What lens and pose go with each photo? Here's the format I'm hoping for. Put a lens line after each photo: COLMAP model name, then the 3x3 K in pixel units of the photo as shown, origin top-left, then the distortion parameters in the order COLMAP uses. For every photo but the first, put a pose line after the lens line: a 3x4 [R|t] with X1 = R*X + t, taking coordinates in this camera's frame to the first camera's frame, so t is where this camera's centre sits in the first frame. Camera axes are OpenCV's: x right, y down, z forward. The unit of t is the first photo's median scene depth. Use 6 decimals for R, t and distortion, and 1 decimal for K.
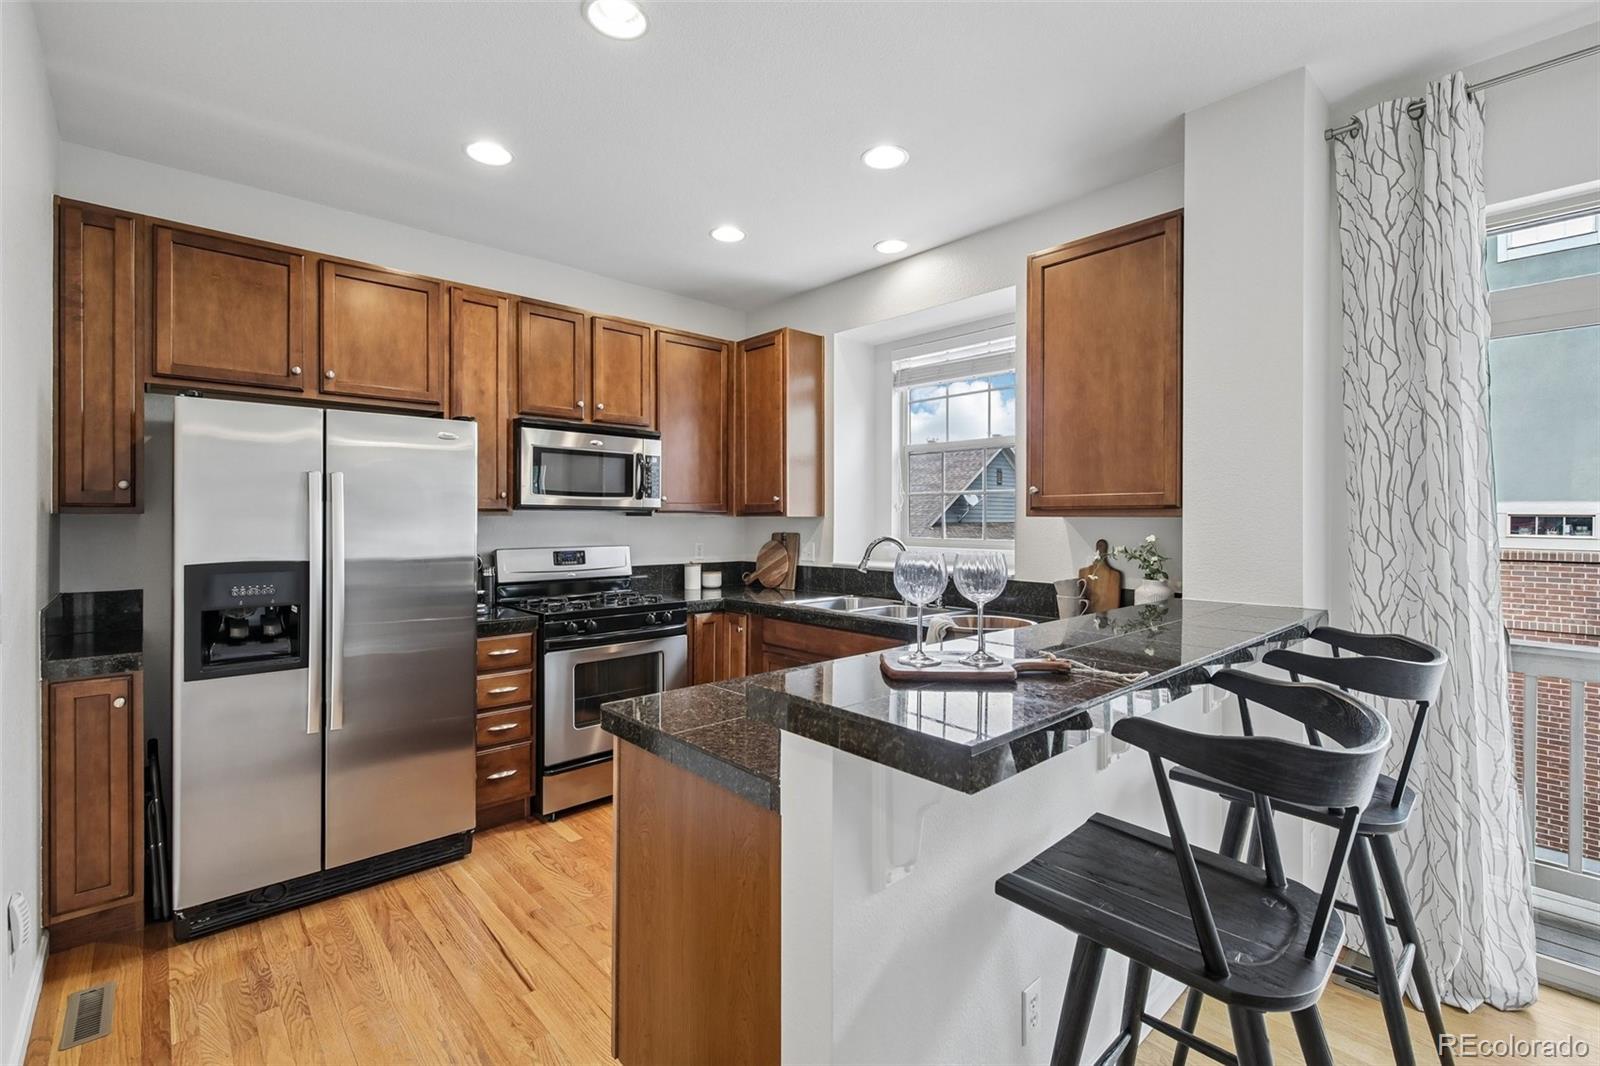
lens RADIAL K [[696.2, 0, 803.8], [0, 696.2, 513.8], [0, 0, 1]] dist [-0.000512, -0.000272]
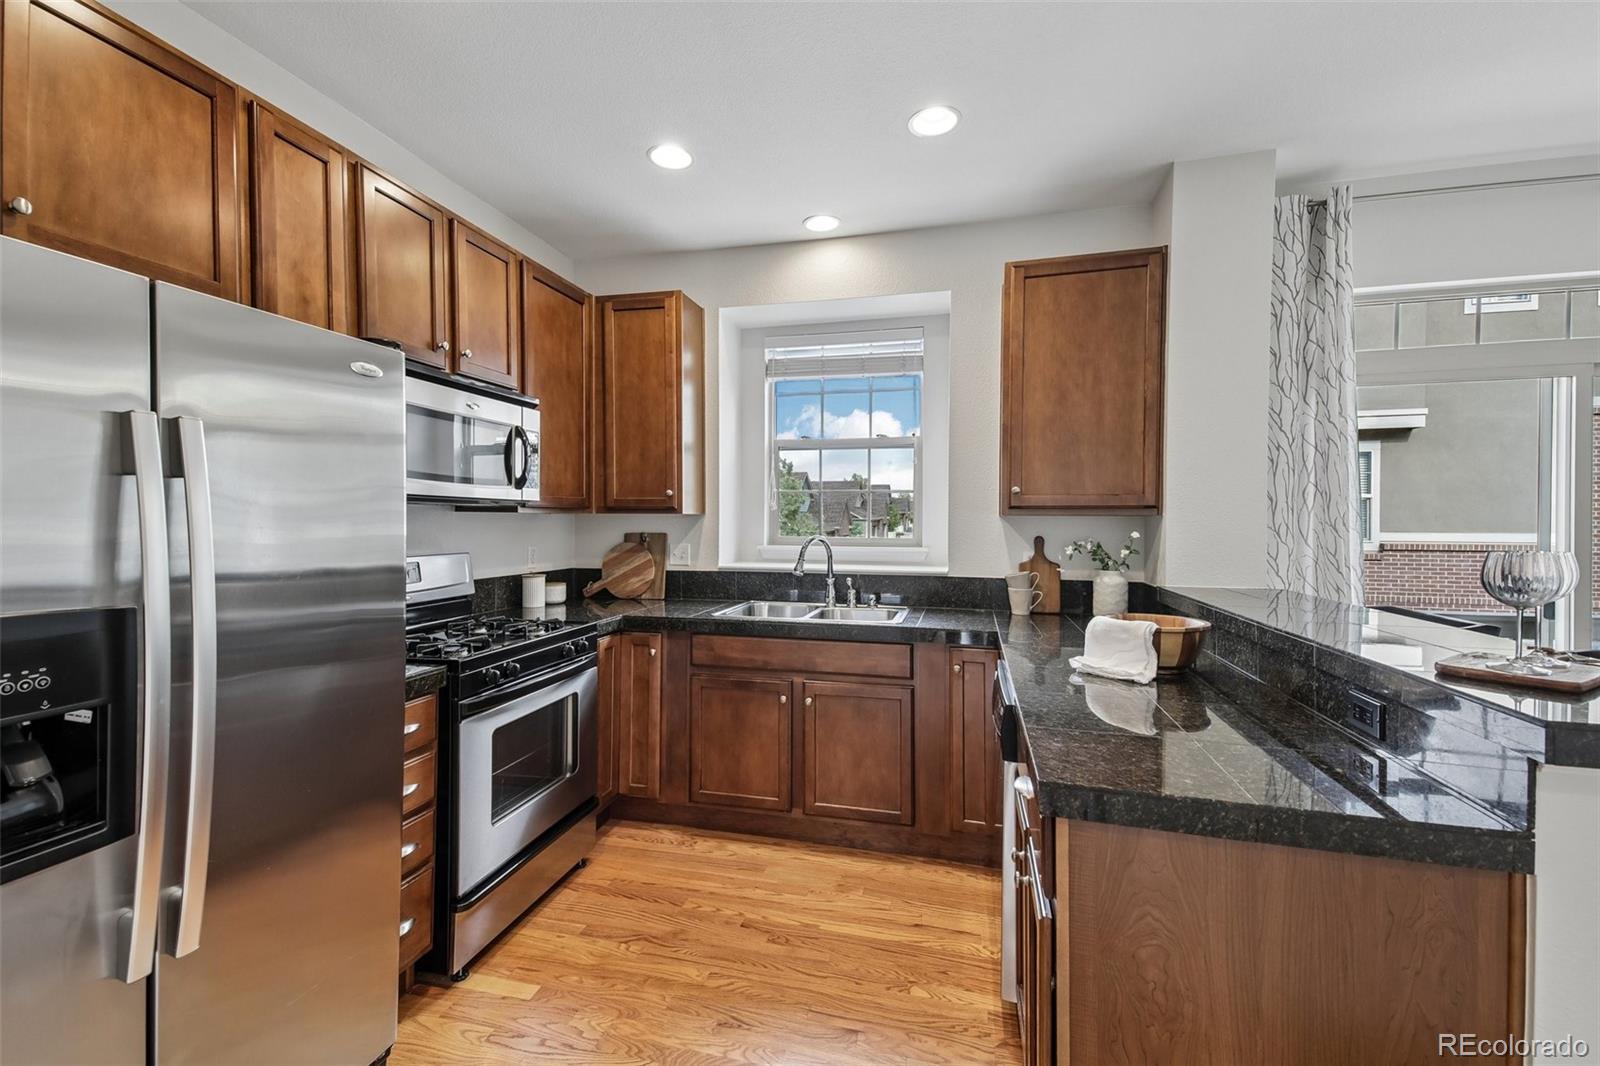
lens RADIAL K [[668.3, 0, 798.1], [0, 668.3, 519.8], [0, 0, 1]] dist [0.049972, -0.025413]
pose [[0.839691, 0.000949, 0.543063, -0.389966], [-0.006860, 0.999937, 0.008861, 0.003406], [-0.543021, -0.011166, 0.839645, 0.259513]]
